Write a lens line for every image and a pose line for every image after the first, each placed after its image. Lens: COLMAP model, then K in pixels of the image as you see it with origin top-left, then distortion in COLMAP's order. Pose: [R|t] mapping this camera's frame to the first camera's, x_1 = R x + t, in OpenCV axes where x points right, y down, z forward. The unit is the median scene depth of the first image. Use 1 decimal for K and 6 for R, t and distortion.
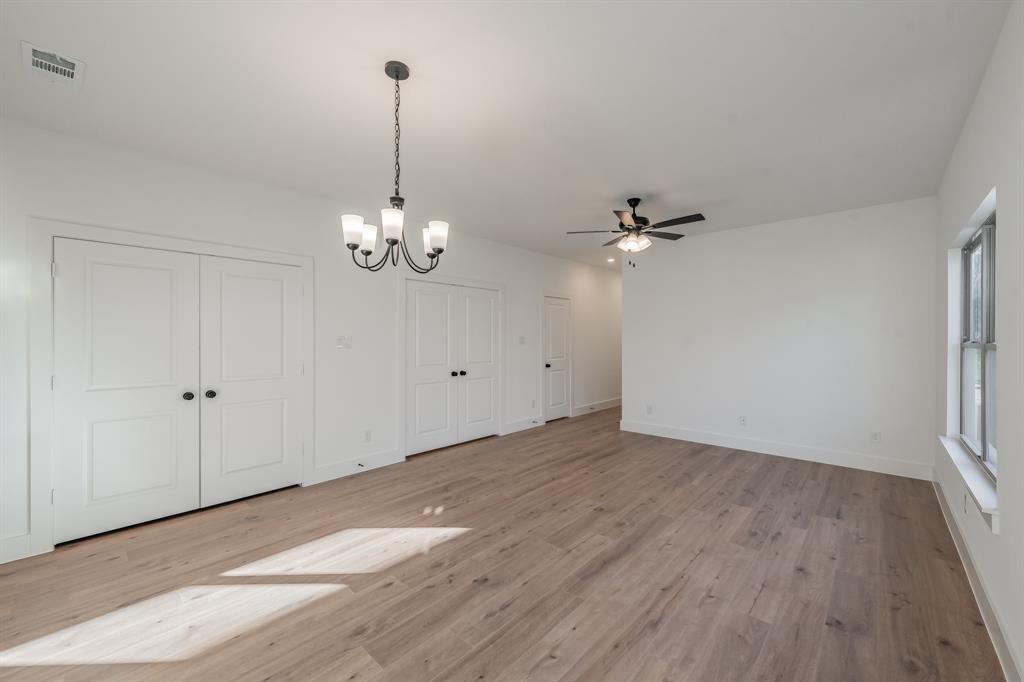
lens RADIAL K [[398.4, 0, 520.2], [0, 398.4, 346.4], [0, 0, 1]] dist [-0.016276, -0.000777]
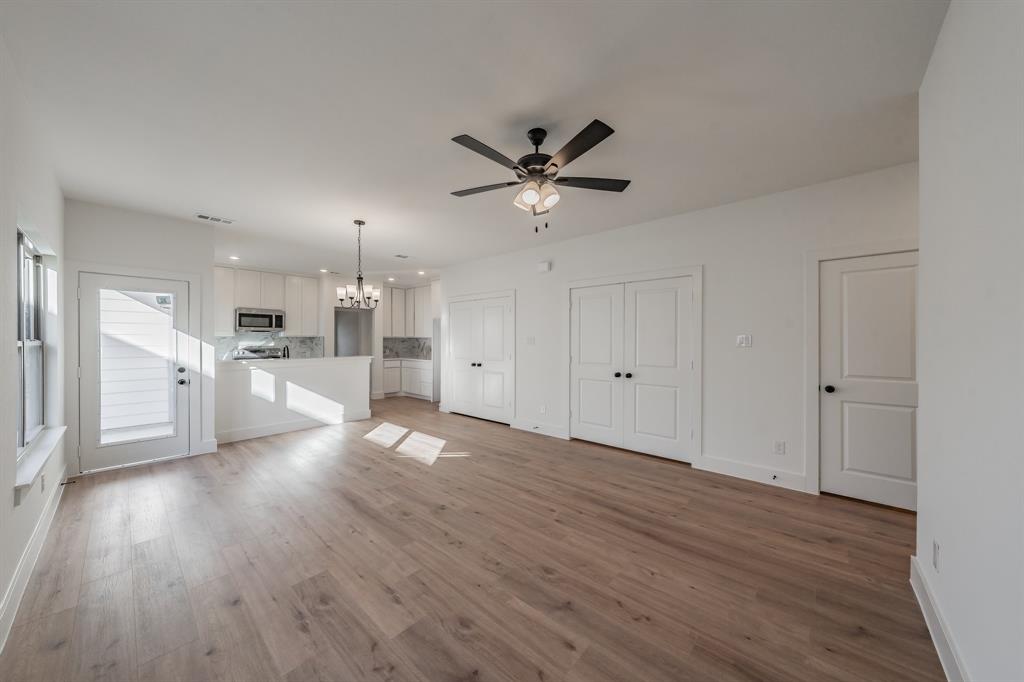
lens RADIAL K [[353.3, 0, 520.9], [0, 353.3, 345.5], [0, 0, 1]] dist [0.002175, 0.000186]
pose [[0.013844, 0.021088, -0.999682, 0.989450], [-0.014921, 0.999671, 0.020881, -0.024526], [0.999793, 0.014627, 0.014154, 1.064088]]
